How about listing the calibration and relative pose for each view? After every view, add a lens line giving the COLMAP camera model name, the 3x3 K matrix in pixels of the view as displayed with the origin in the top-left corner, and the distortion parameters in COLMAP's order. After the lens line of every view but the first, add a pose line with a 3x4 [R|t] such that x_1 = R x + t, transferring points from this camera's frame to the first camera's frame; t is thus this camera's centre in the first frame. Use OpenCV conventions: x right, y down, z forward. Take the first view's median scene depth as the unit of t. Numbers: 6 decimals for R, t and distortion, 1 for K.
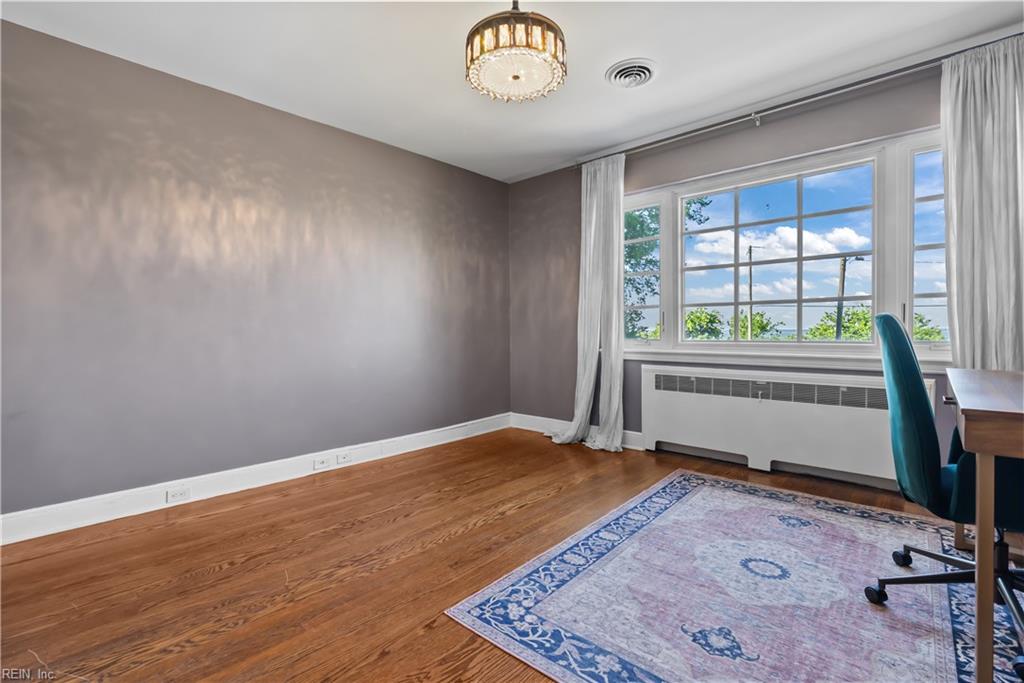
lens RADIAL K [[462.6, 0, 512.3], [0, 462.6, 336.7], [0, 0, 1]] dist [-0.015778, 0.003195]
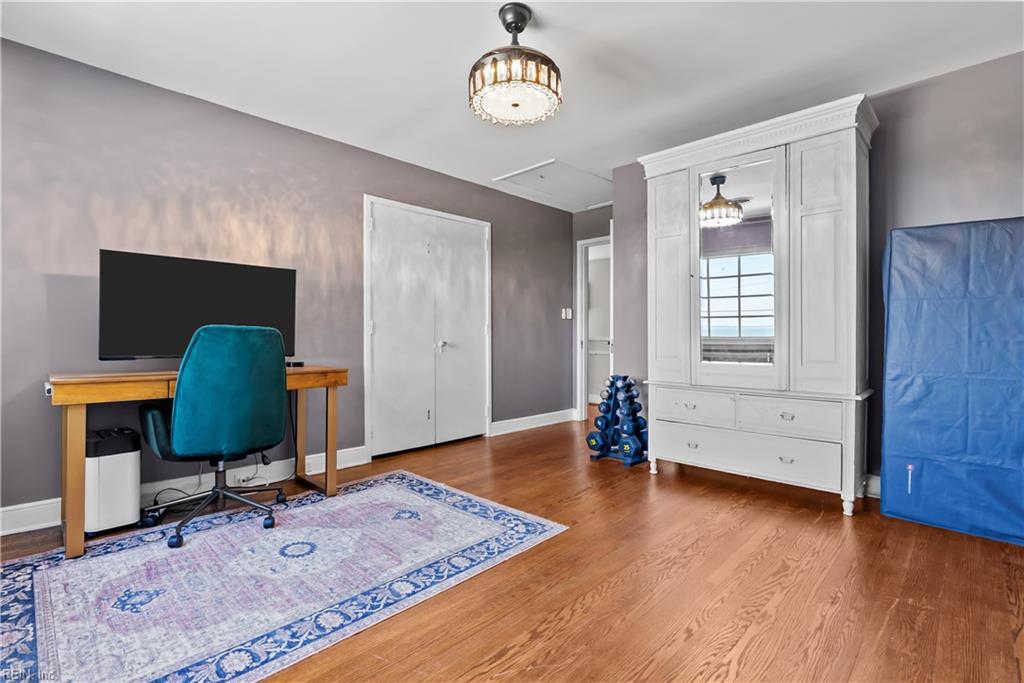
lens RADIAL K [[462.6, 0, 511.9], [0, 462.6, 338.4], [0, 0, 1]] dist [-0.015778, 0.003195]
pose [[-0.999292, 0.007150, 0.036938, -0.020230], [0.007678, 0.999870, 0.014184, -0.024530], [-0.036832, 0.014457, -0.999217, 2.033257]]
